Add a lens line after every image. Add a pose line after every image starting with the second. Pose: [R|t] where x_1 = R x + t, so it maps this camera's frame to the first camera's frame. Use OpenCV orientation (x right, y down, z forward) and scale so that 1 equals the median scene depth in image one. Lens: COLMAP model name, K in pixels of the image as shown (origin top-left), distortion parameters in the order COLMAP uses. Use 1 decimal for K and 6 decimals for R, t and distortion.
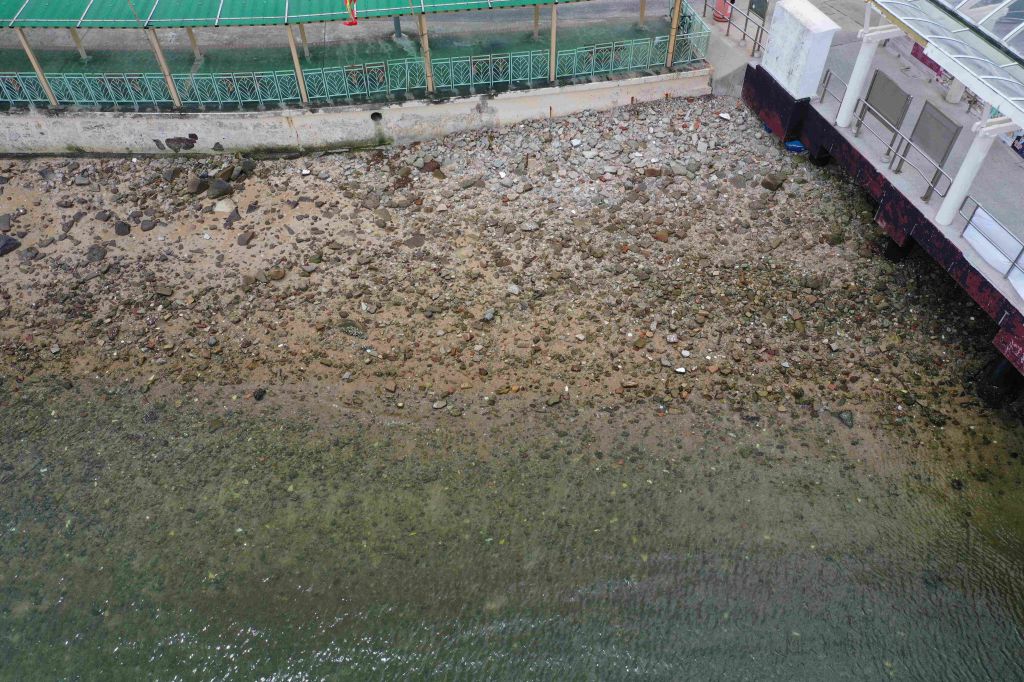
lens RADIAL K [[802.1, 0, 510.1], [0, 802.1, 344.2], [0, 0, 1]] dist [-0.013748, 0.001976]
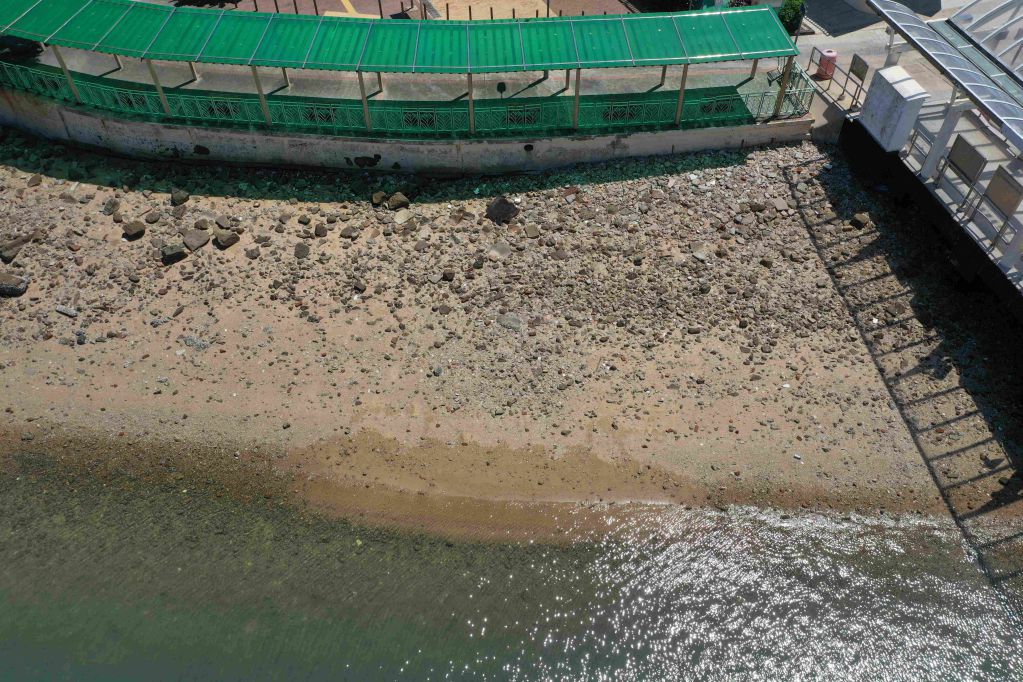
lens RADIAL K [[808.8, 0, 511.5], [0, 808.8, 341.0], [0, 0, 1]] dist [0.009784, 0.000192]
pose [[0.996626, 0.061101, -0.054794, -0.109999], [-0.060521, 0.998092, 0.012192, -0.006710], [0.055434, -0.008834, 0.998423, -0.226287]]
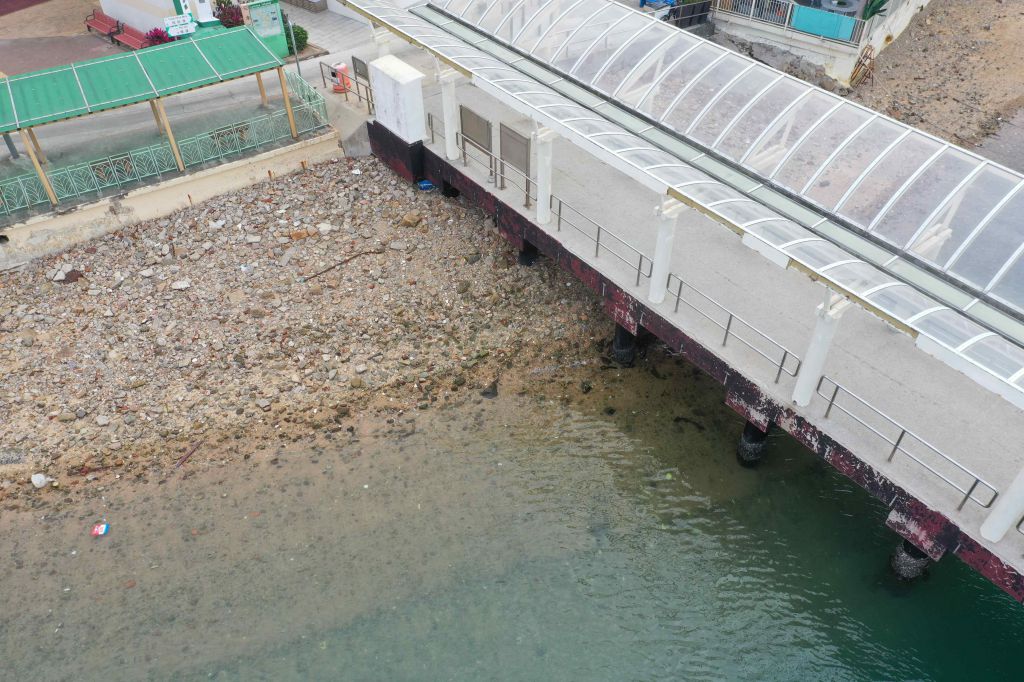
lens RADIAL K [[802.1, 0, 510.1], [0, 802.1, 344.2], [0, 0, 1]] dist [-0.013748, 0.001976]
pose [[0.937914, -0.240175, 0.250267, 0.139838], [0.262717, 0.962979, -0.060426, 0.058289], [-0.226488, 0.122424, 0.966289, -0.056923]]
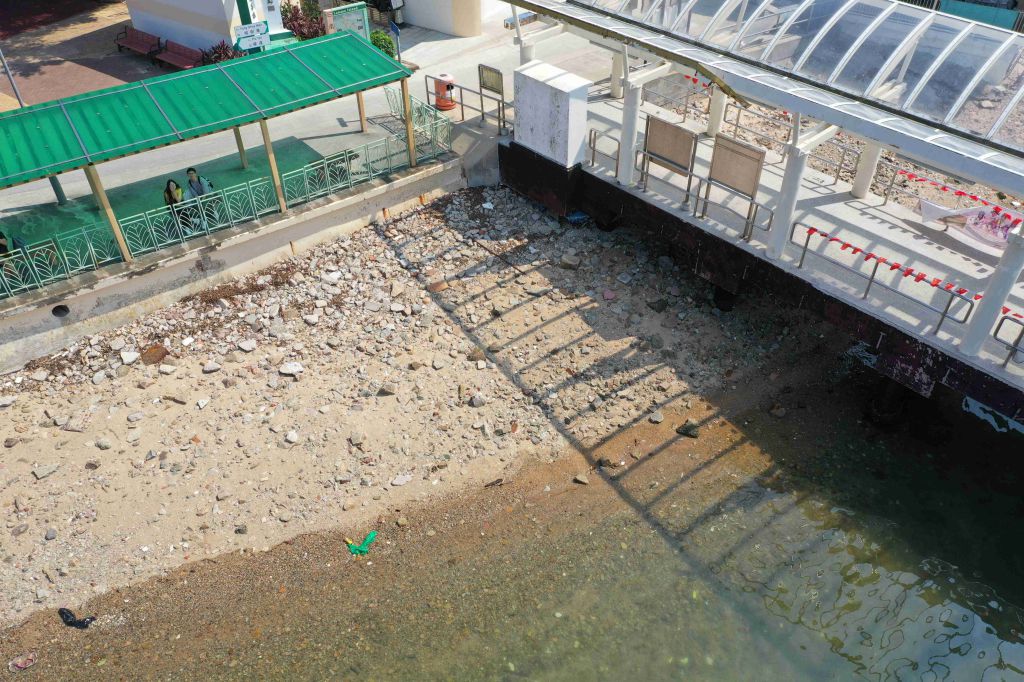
lens RADIAL K [[802.1, 0, 510.1], [0, 802.1, 344.2], [0, 0, 1]] dist [-0.013748, 0.001976]
pose [[0.908663, -0.276197, 0.313124, -0.030755], [0.316120, 0.945012, -0.083792, -0.064752], [-0.272763, 0.175123, 0.946009, 0.203685]]
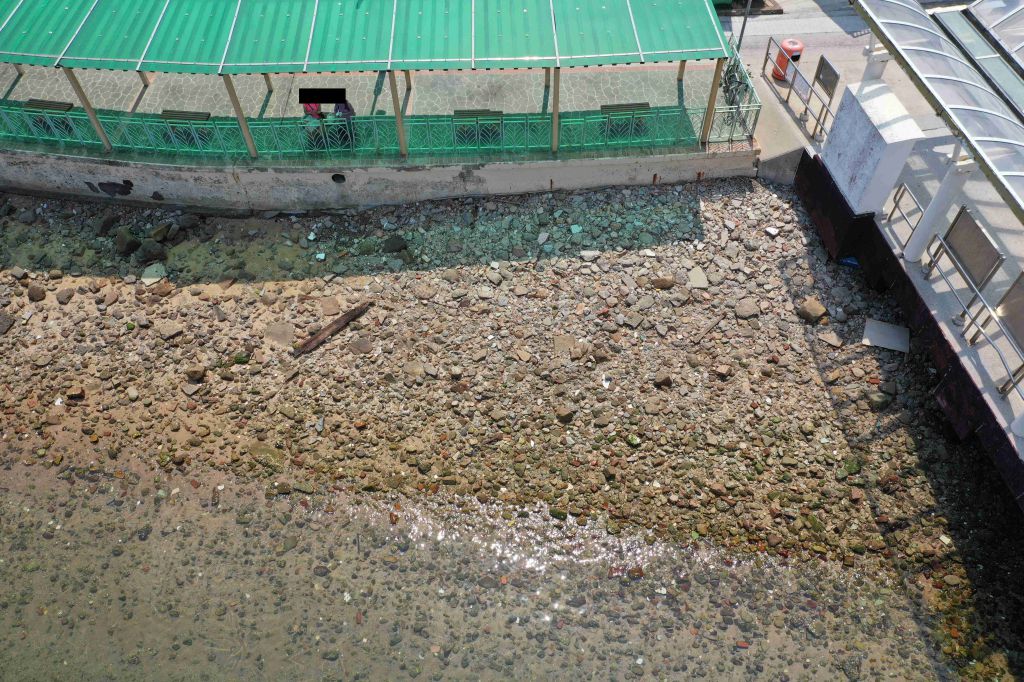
lens RADIAL K [[802.1, 0, 510.1], [0, 802.1, 344.2], [0, 0, 1]] dist [-0.013748, 0.001976]
pose [[0.991103, 0.104466, -0.082473, 0.097657], [-0.096373, 0.990640, 0.096669, -0.214567], [0.091799, -0.087861, 0.991894, 0.179190]]
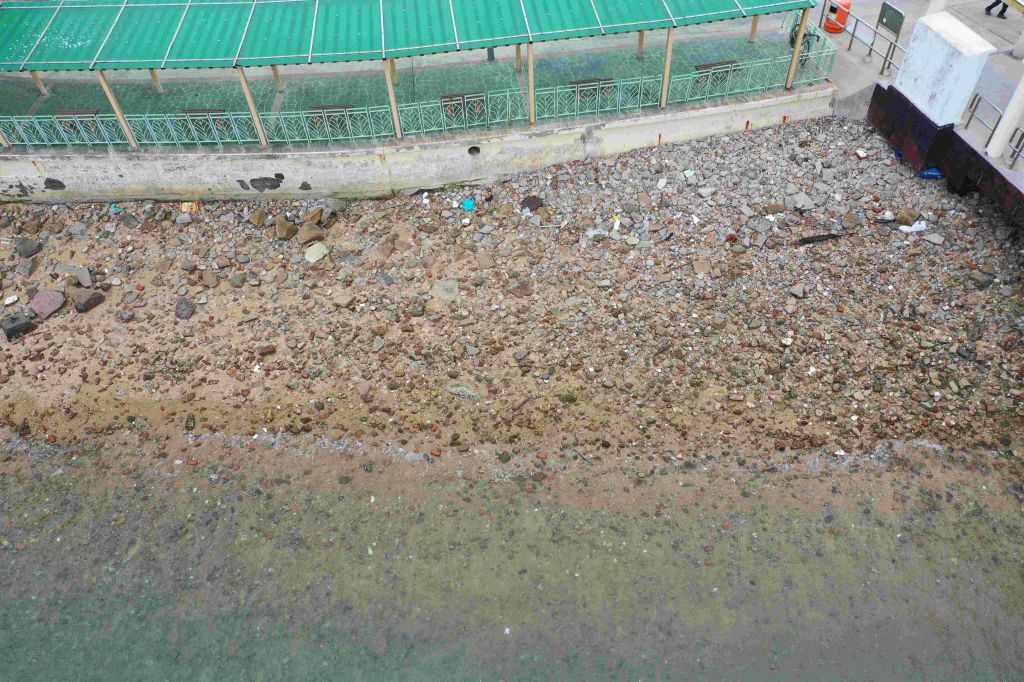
lens RADIAL K [[802.1, 0, 510.1], [0, 802.1, 344.2], [0, 0, 1]] dist [-0.013748, 0.001976]
pose [[0.999289, -0.013216, -0.035314, -0.096862], [0.014327, 0.999405, 0.031376, -0.089721], [0.034878, -0.031860, 0.998884, 0.065130]]
